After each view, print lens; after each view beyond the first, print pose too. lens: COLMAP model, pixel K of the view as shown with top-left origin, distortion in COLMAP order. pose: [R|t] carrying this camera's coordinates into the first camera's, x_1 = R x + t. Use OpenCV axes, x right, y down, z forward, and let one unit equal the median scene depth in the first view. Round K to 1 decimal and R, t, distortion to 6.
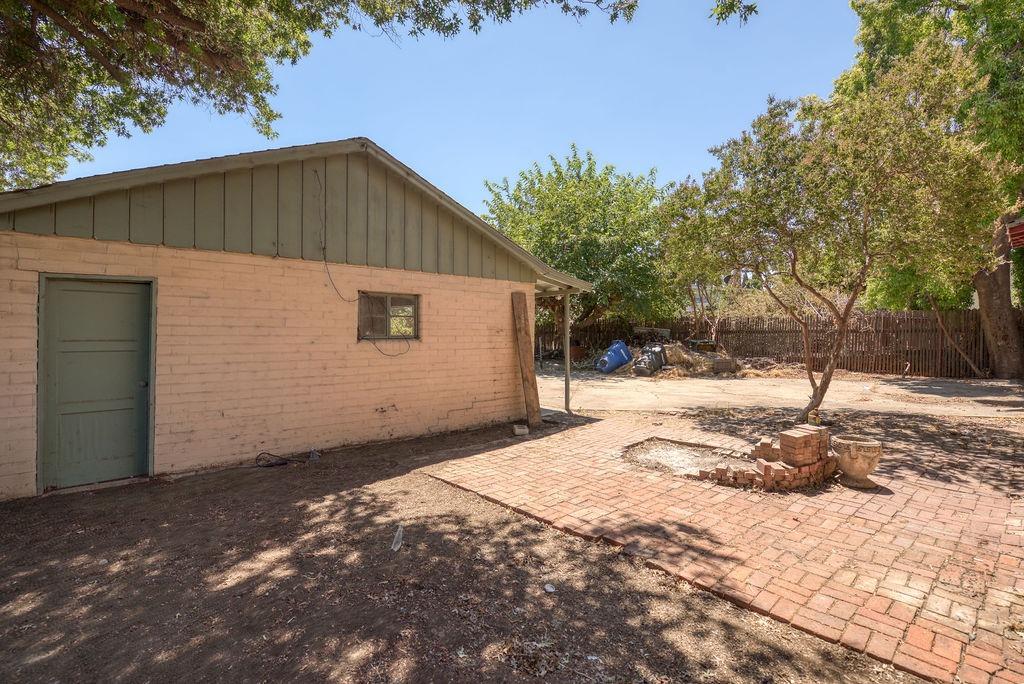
lens RADIAL K [[442.7, 0, 510.1], [0, 442.7, 342.7], [0, 0, 1]] dist [-0.000858, -0.008552]
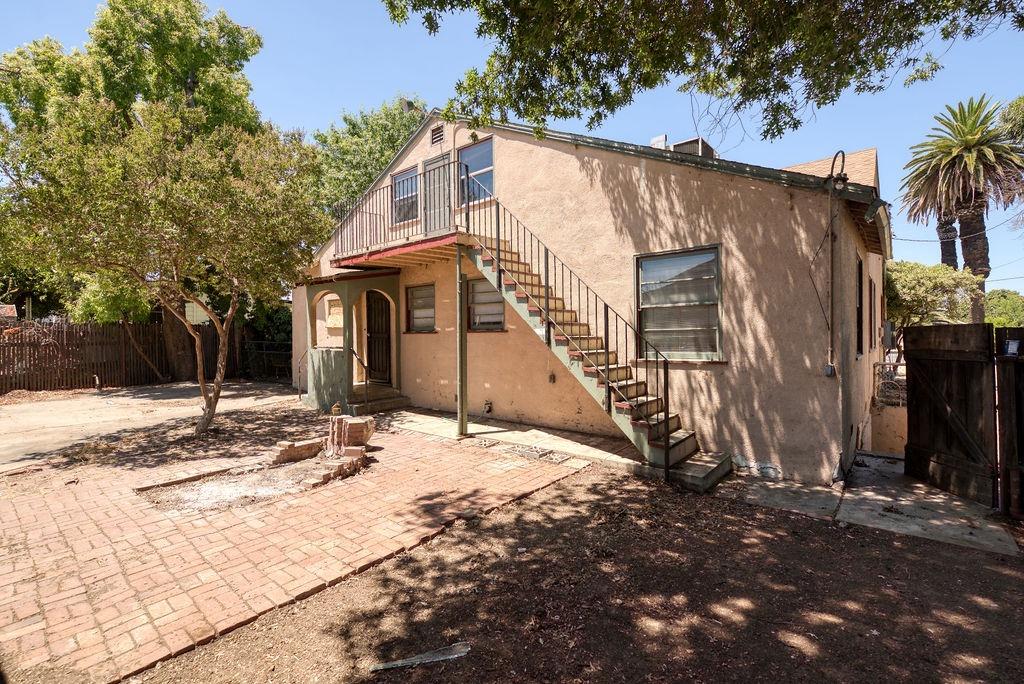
lens RADIAL K [[442.7, 0, 510.1], [0, 442.7, 342.7], [0, 0, 1]] dist [-0.000858, -0.008552]
pose [[-0.123633, -0.002943, 0.992324, -0.923453], [0.033770, 0.999404, 0.007171, -0.018668], [-0.991753, 0.034397, -0.123460, 0.968212]]
